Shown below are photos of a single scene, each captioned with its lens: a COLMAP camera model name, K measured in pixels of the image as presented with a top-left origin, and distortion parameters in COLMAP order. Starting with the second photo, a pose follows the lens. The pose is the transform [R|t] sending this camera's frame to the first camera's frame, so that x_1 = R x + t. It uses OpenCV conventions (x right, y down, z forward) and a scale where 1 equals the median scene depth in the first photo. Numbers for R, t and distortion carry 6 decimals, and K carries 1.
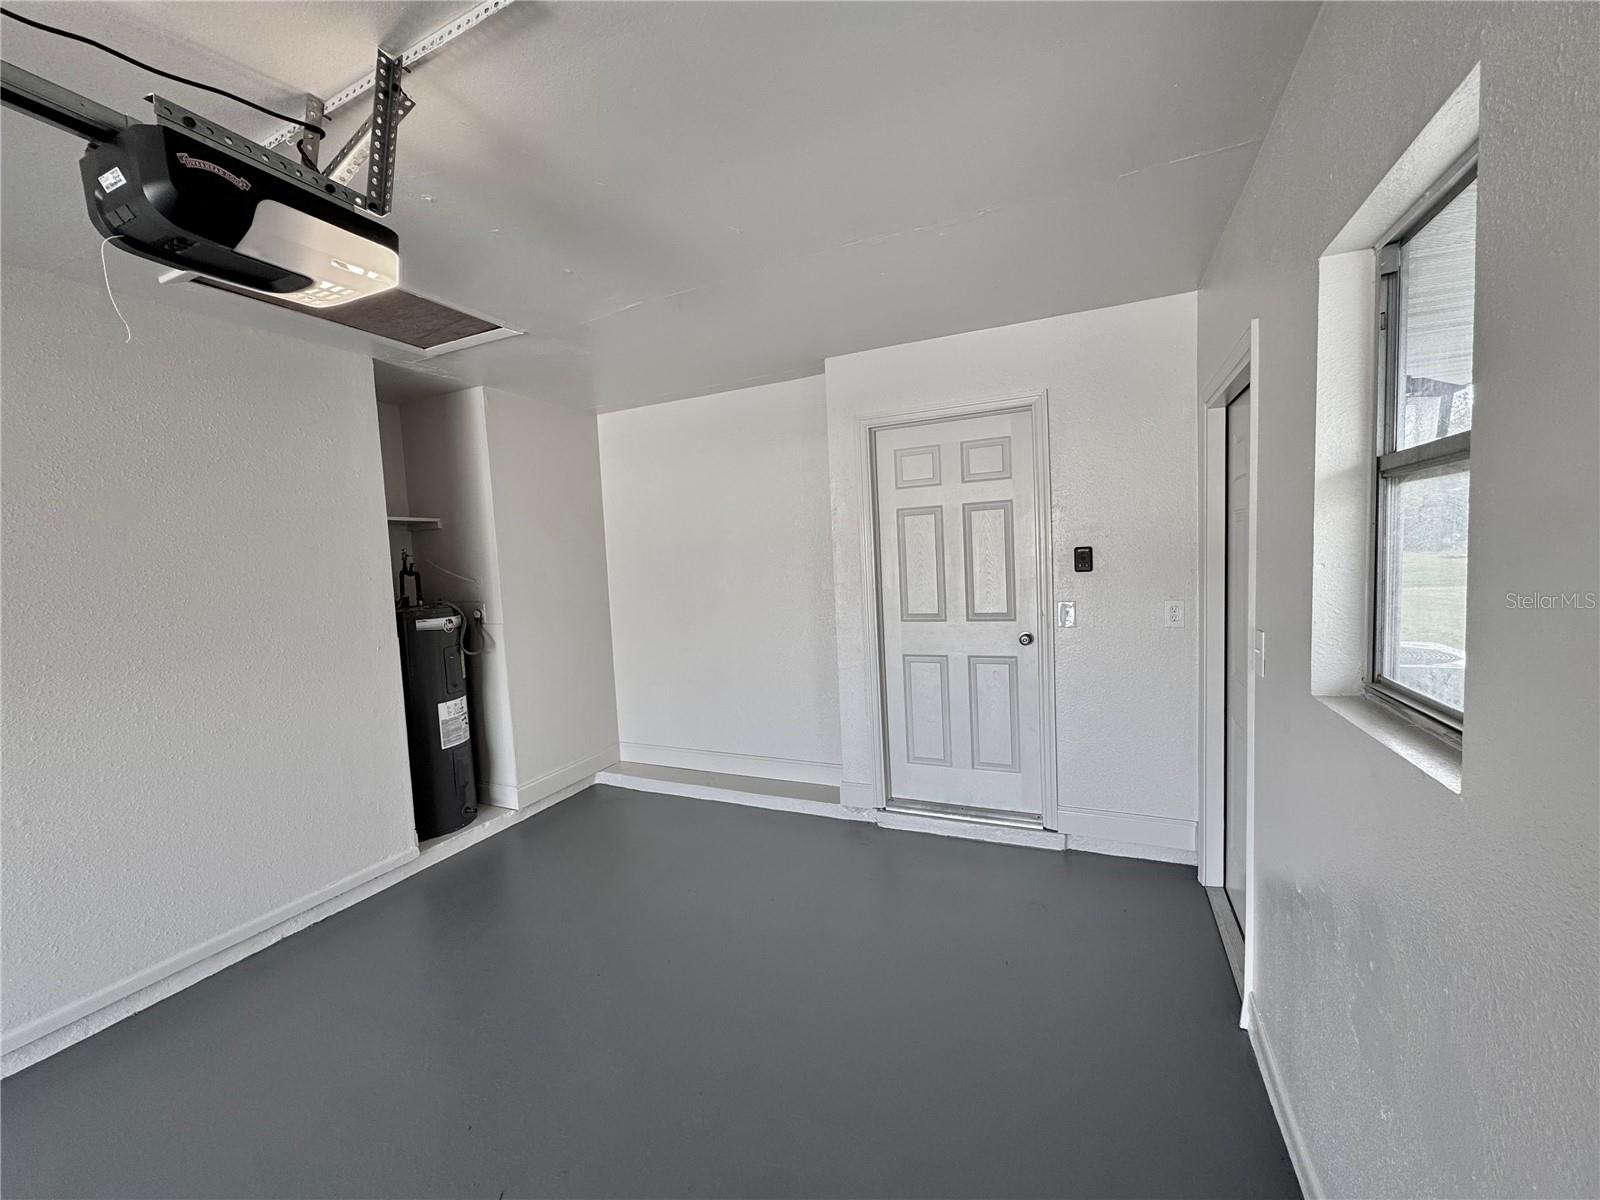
lens RADIAL K [[651.2, 0, 802.5], [0, 651.2, 604.2], [0, 0, 1]] dist [0.010303, -0.000174]
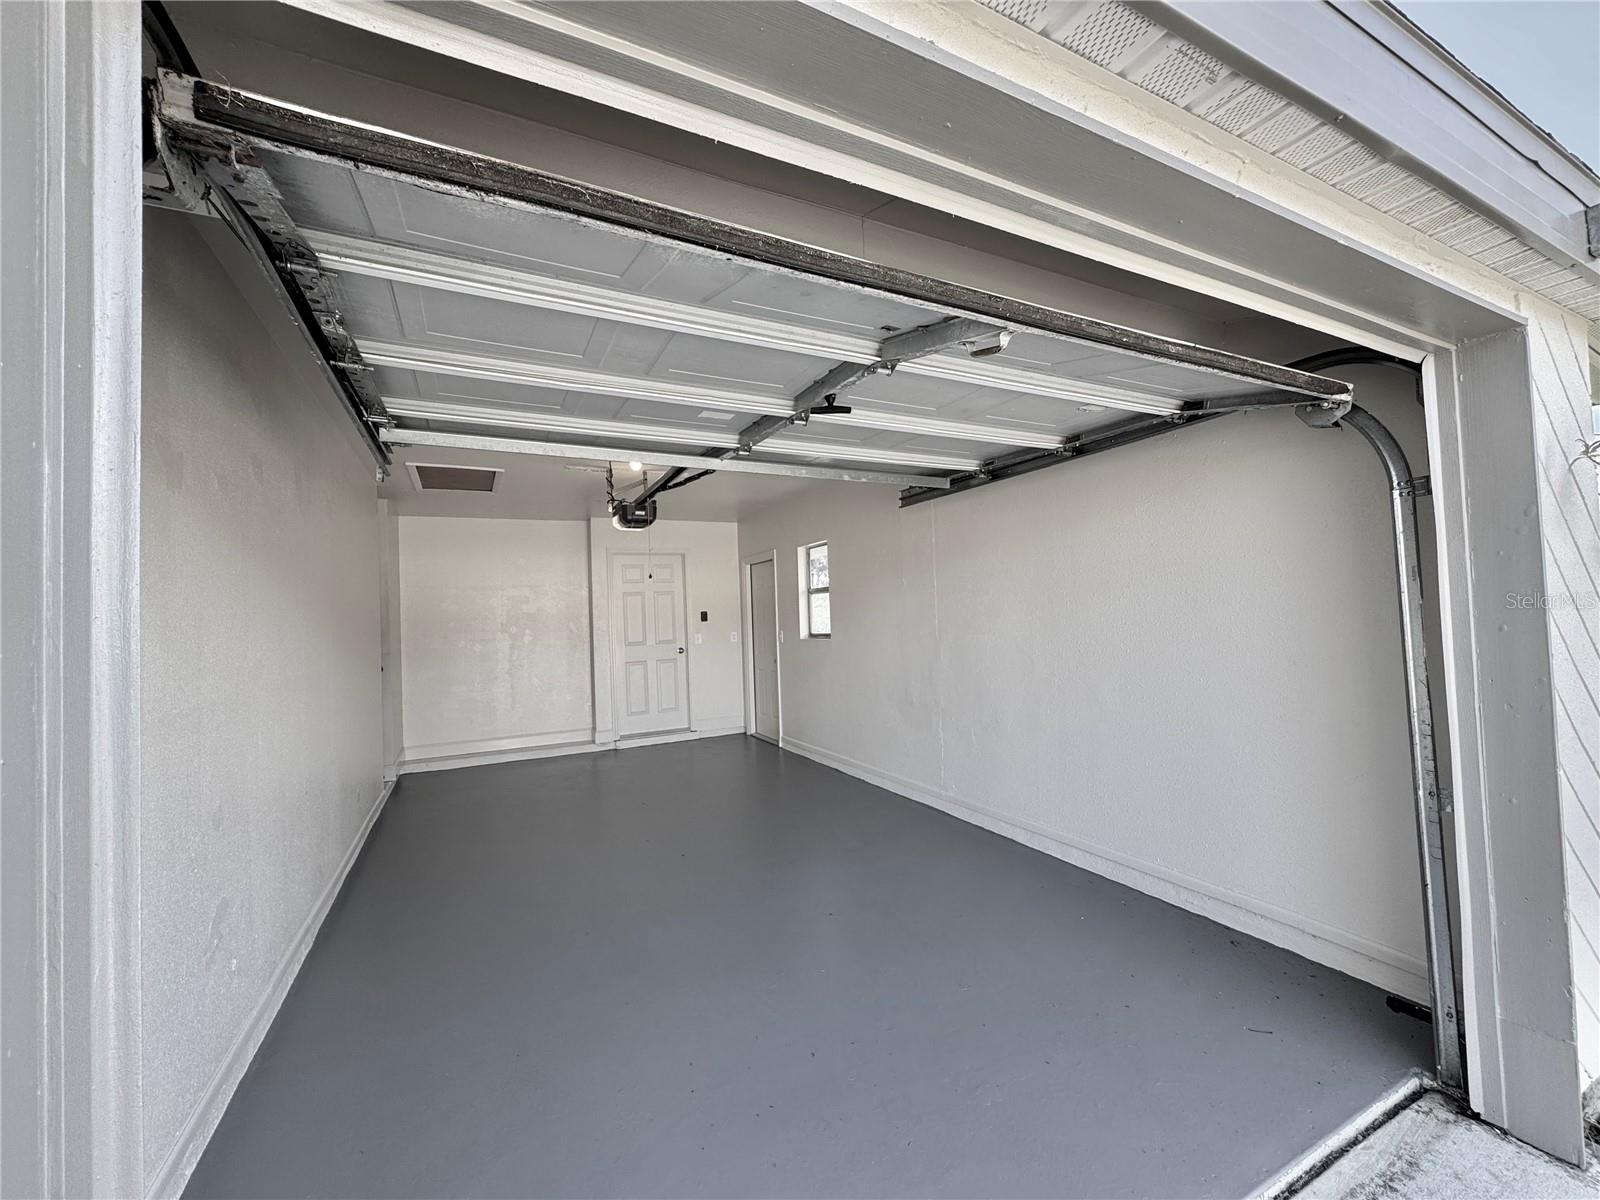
lens RADIAL K [[651.2, 0, 798.9], [0, 651.2, 596.2], [0, 0, 1]] dist [0.010303, -0.000174]
pose [[0.625159, 0.048305, 0.779001, -1.198278], [0.068601, 0.990820, -0.116492, 0.158375], [-0.777476, 0.126266, 0.616106, -0.771646]]
